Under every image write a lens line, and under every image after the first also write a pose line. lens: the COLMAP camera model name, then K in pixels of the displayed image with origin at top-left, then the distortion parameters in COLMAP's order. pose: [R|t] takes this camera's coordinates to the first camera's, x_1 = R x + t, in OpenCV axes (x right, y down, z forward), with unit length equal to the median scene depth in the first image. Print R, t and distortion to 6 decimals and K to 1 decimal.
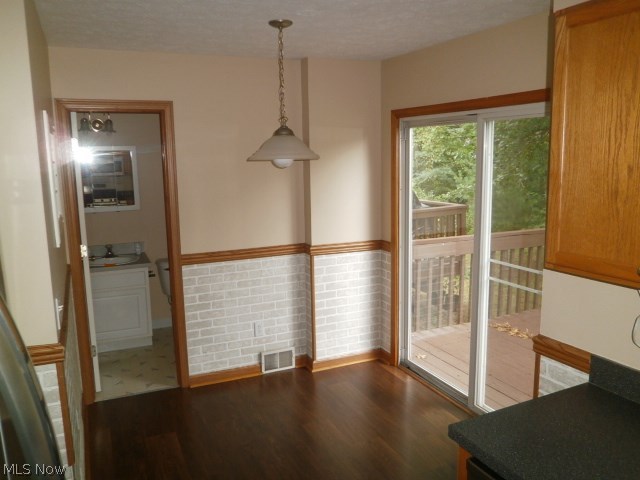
lens RADIAL K [[500.8, 0, 319.5], [0, 500.8, 231.4], [0, 0, 1]] dist [-0.047129, 0.006271]
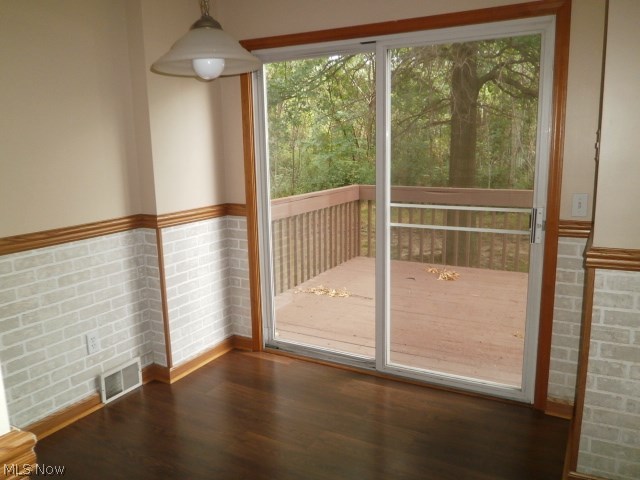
lens RADIAL K [[500.8, 0, 319.5], [0, 500.8, 231.4], [0, 0, 1]] dist [-0.047129, 0.006271]
pose [[0.809808, -0.105271, 0.577173, -0.243376], [0.095759, 0.994295, 0.046995, 0.040091], [-0.578827, 0.017213, 0.815269, 0.256070]]
